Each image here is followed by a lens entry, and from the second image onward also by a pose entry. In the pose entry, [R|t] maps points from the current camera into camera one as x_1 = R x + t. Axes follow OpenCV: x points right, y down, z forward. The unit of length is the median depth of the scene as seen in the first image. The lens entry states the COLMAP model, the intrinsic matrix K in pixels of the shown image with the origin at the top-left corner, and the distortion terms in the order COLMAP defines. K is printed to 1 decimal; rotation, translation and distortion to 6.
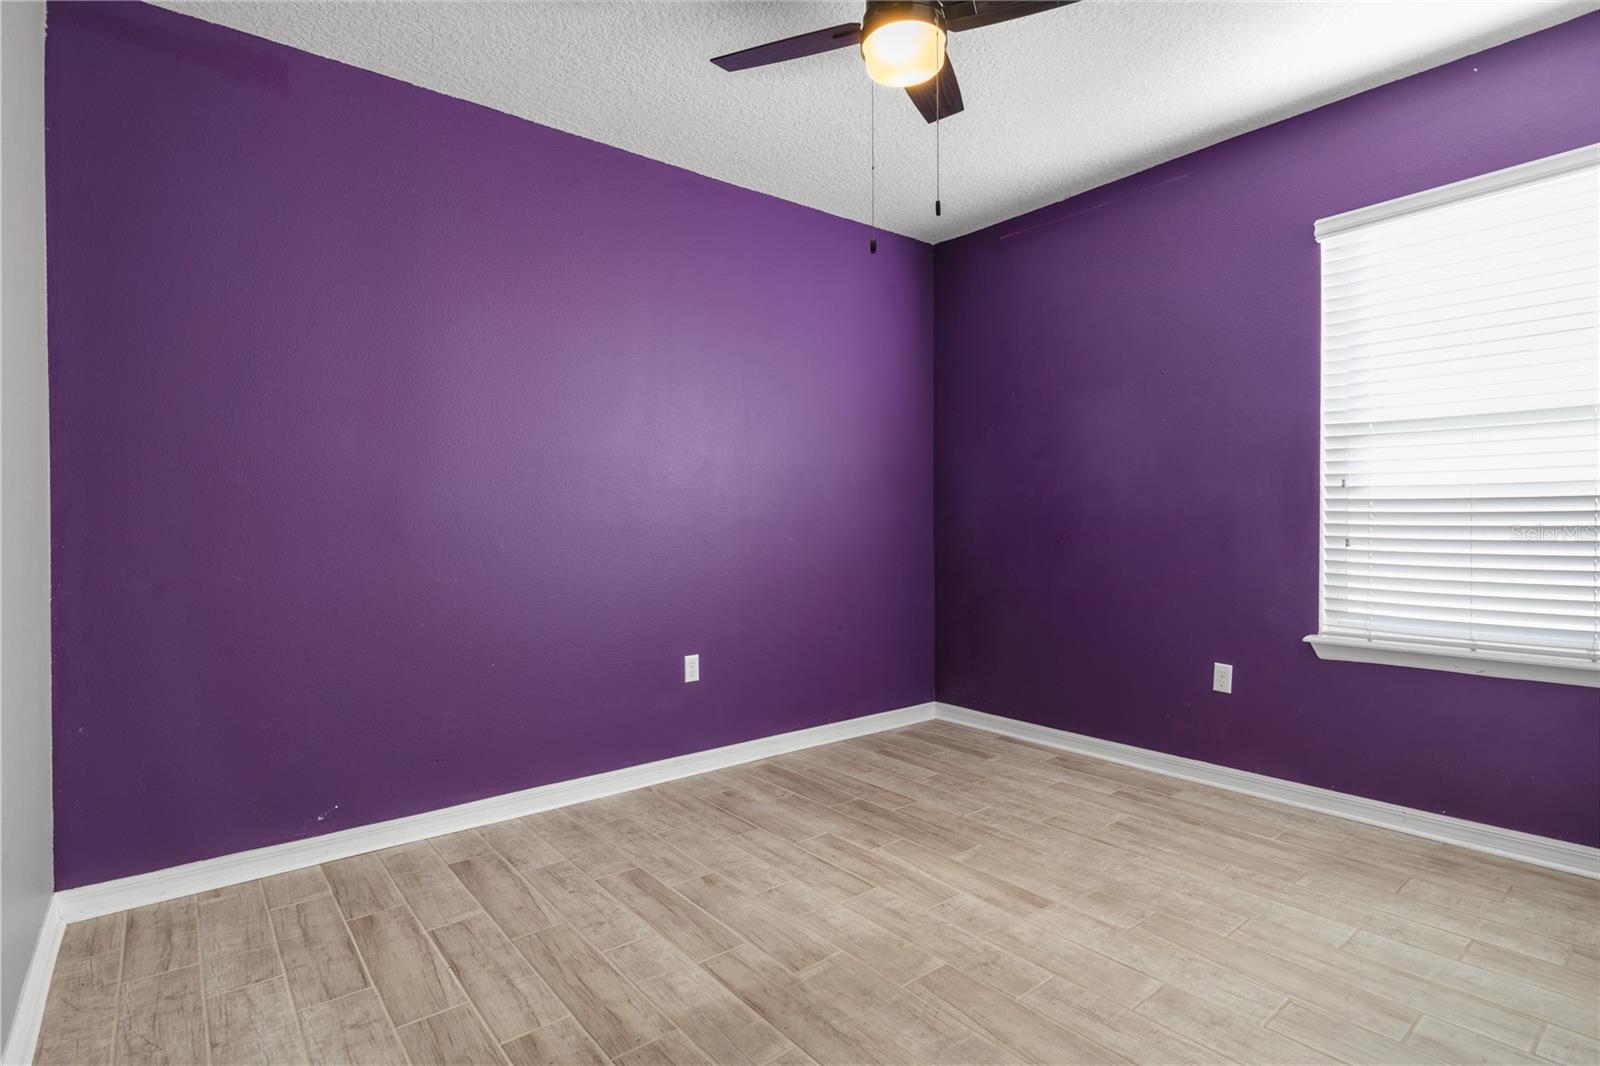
lens RADIAL K [[807.6, 0, 809.5], [0, 807.6, 502.5], [0, 0, 1]] dist [-0.012562, -0.001420]
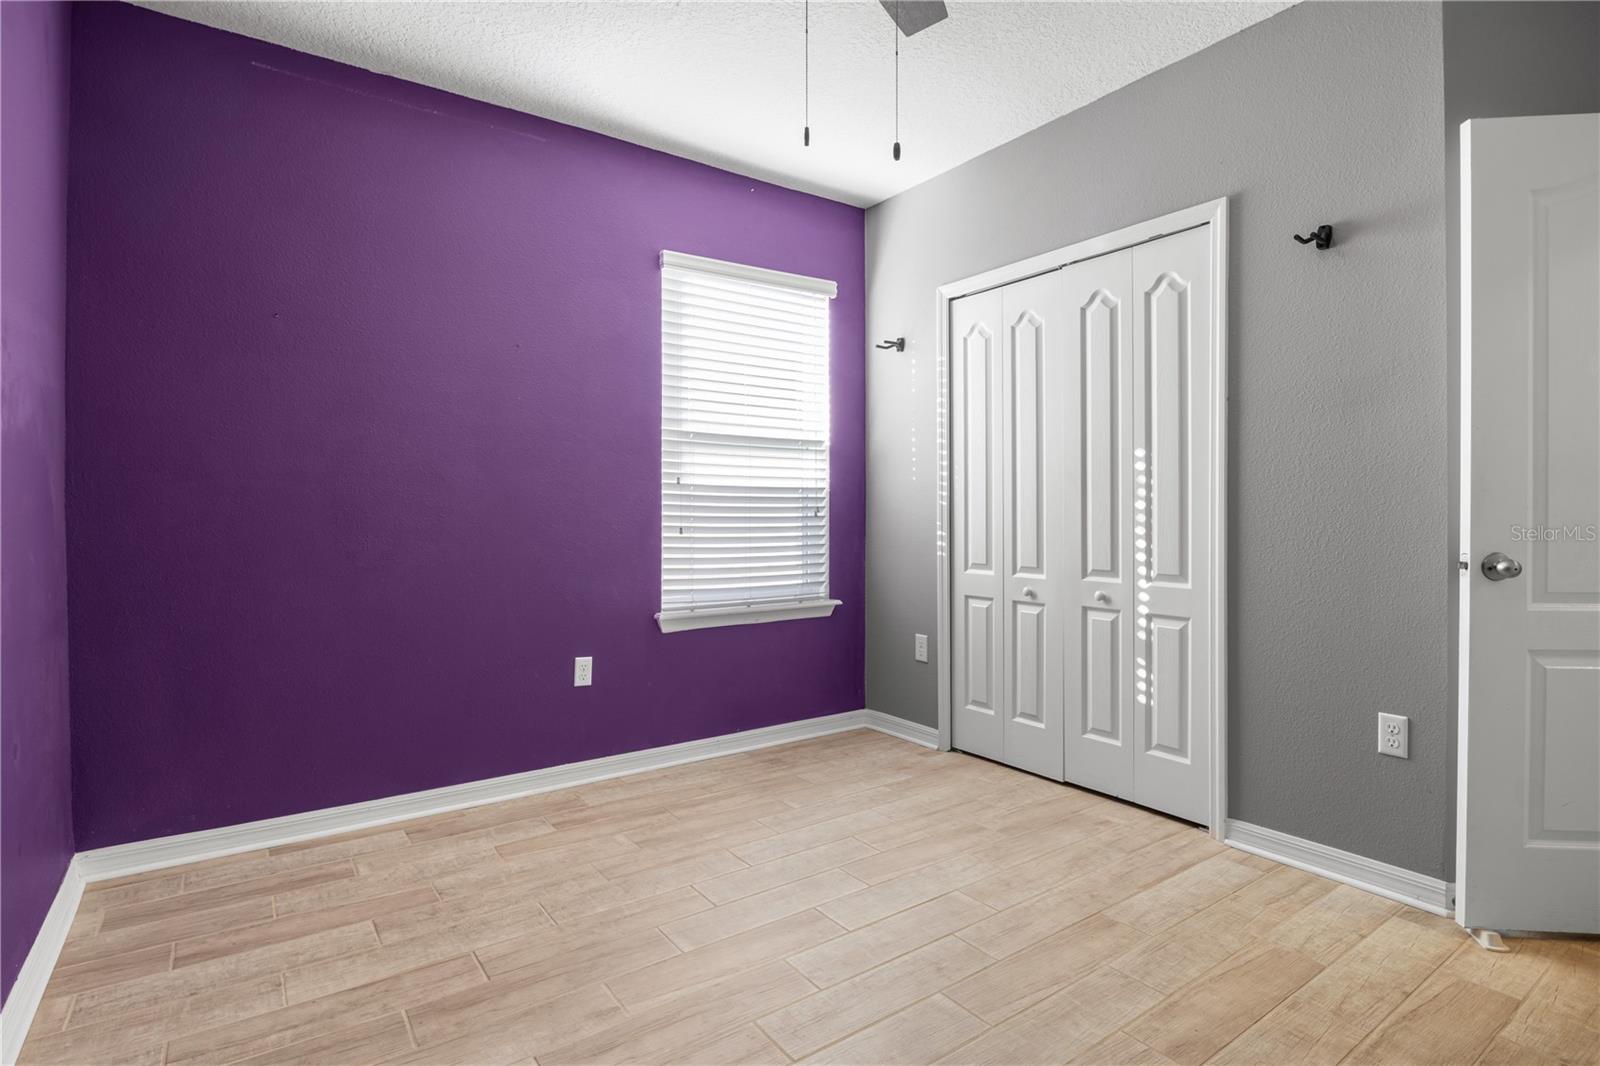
lens RADIAL K [[807.6, 0, 809.5], [0, 807.6, 502.5], [0, 0, 1]] dist [-0.012562, -0.001420]
pose [[0.056830, 0.016060, 0.998255, -0.507296], [-0.022049, 0.999647, -0.014827, 0.021032], [-0.998140, -0.021168, 0.057164, 0.738078]]
